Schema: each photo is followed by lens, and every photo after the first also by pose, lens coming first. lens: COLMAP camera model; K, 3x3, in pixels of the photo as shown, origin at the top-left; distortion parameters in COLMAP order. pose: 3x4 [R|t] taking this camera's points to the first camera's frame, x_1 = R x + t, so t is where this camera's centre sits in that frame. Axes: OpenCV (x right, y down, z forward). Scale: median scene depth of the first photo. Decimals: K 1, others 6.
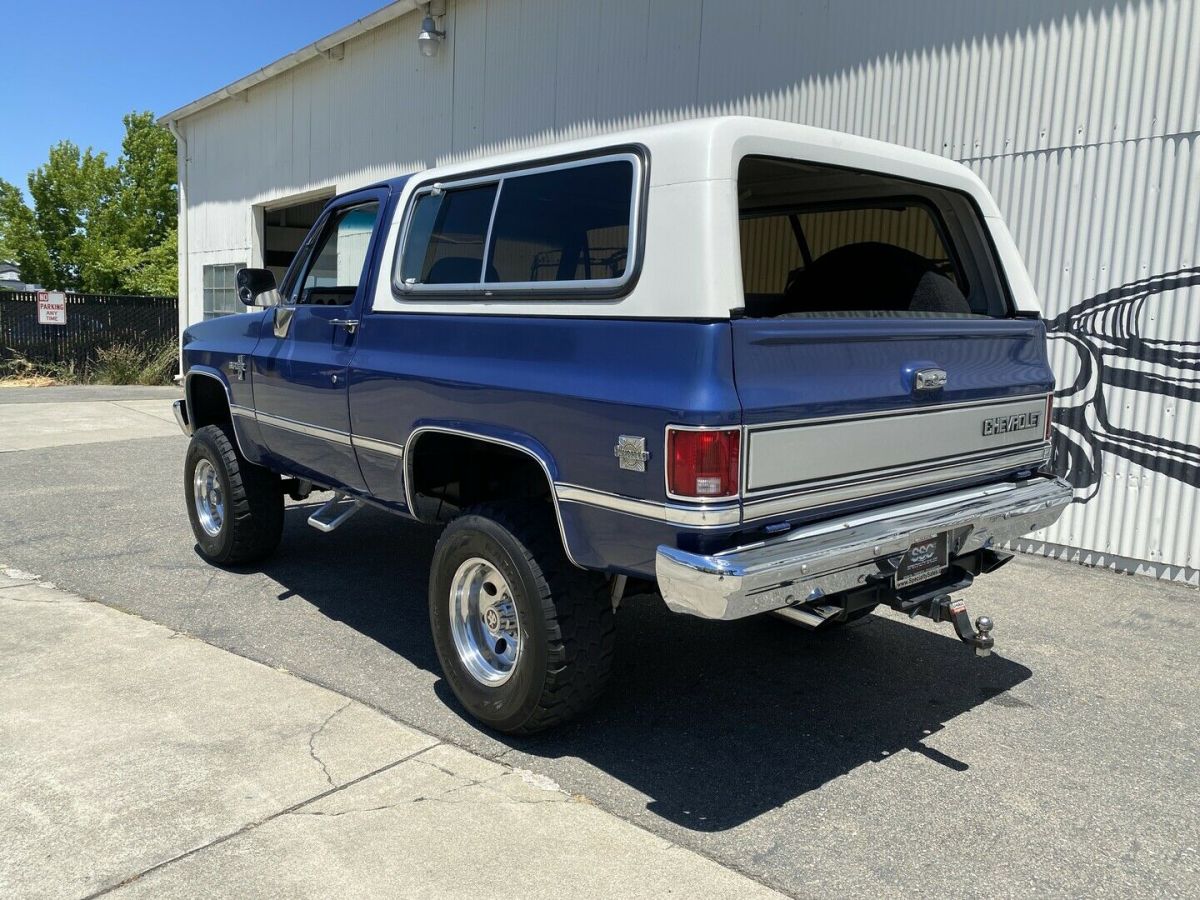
lens RADIAL K [[922.8, 0, 591.7], [0, 922.8, 439.4], [0, 0, 1]] dist [0.022064, -0.019780]
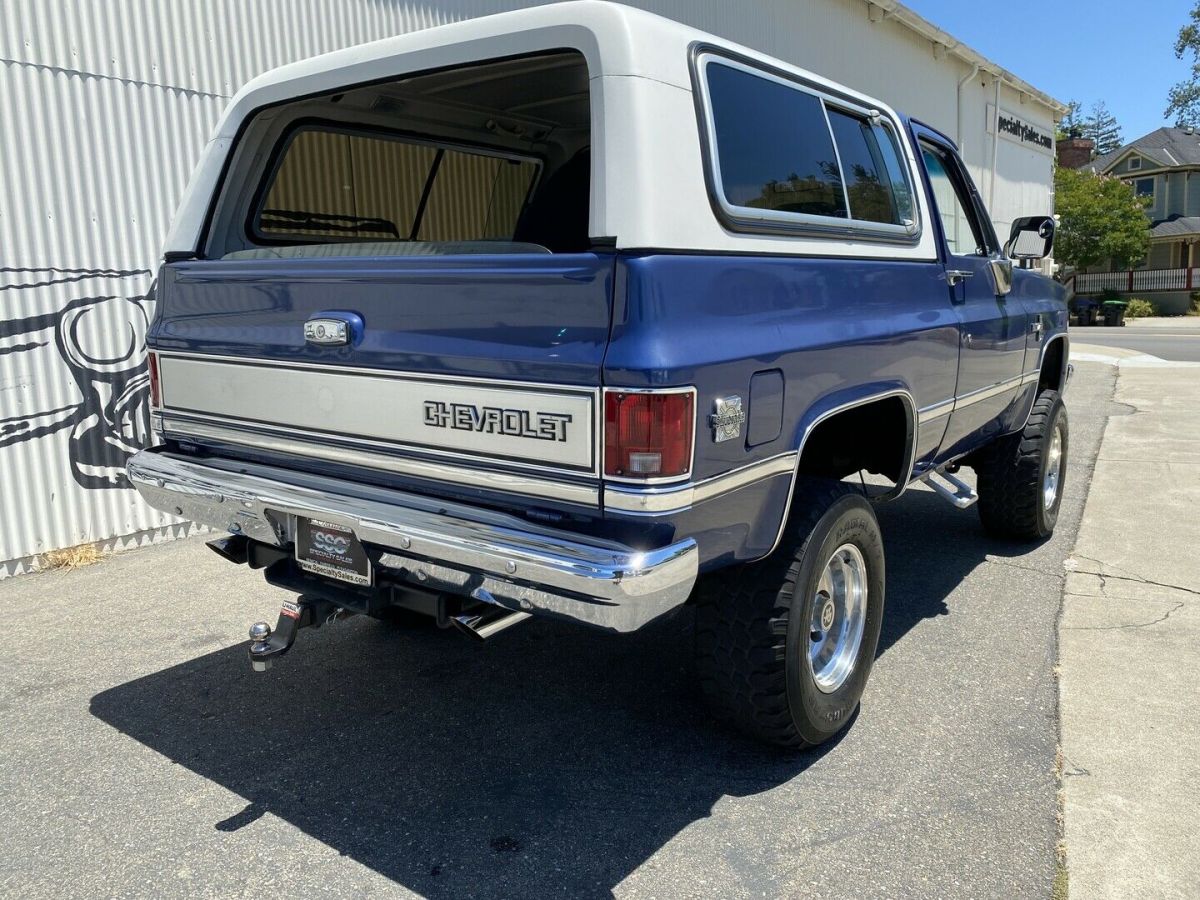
lens RADIAL K [[922.8, 0, 599.7], [0, 922.8, 439.1], [0, 0, 1]] dist [0.022064, -0.019780]
pose [[-0.186403, -0.171410, 0.967405, -1.057039], [0.145334, 0.969019, 0.199700, -0.200502], [-0.971664, 0.177822, -0.155717, 1.507607]]
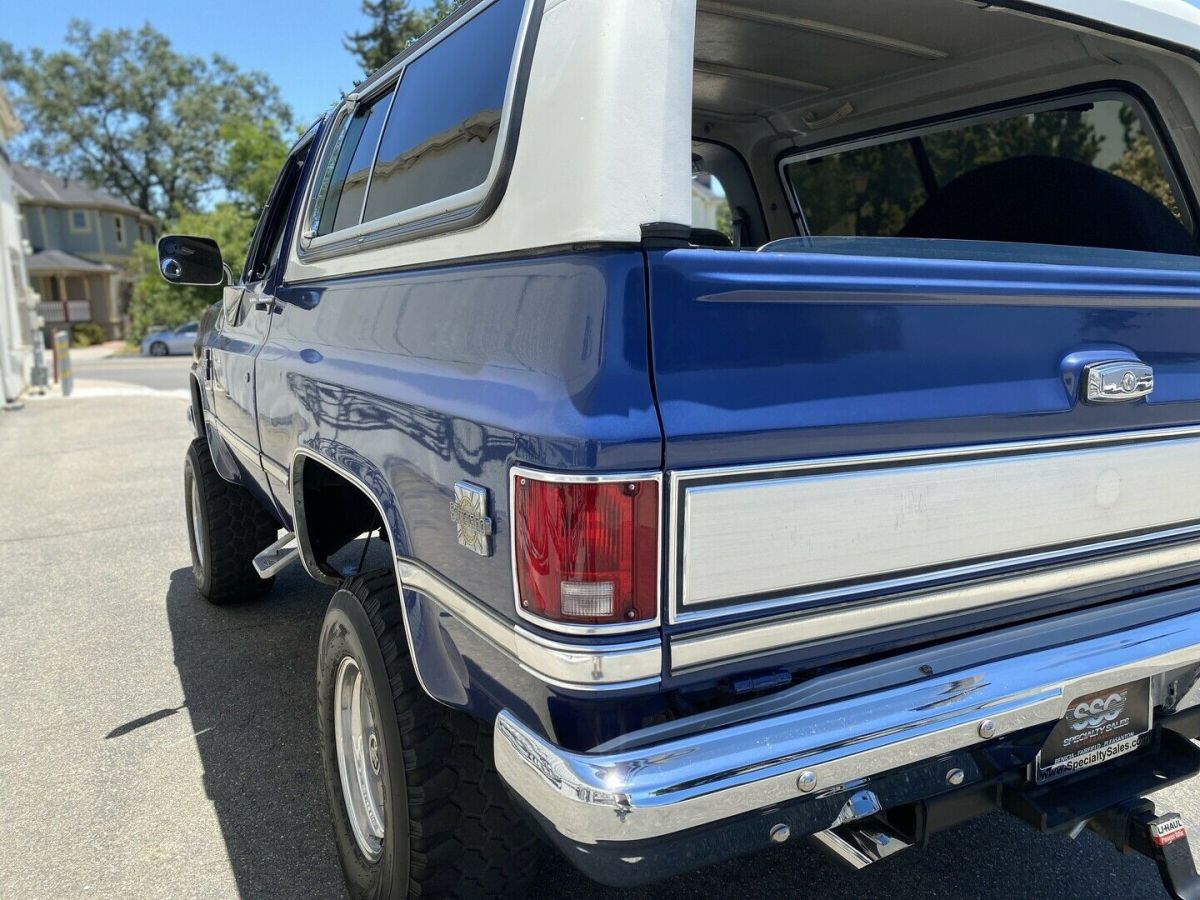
lens RADIAL K [[922.8, 0, 597.4], [0, 922.8, 441.0], [0, 0, 1]] dist [0.022064, -0.019780]
pose [[-0.970636, -0.044960, 0.236316, -0.290218], [0.022301, 0.961329, 0.274498, -0.262867], [-0.239519, 0.271708, -0.932097, 2.005902]]
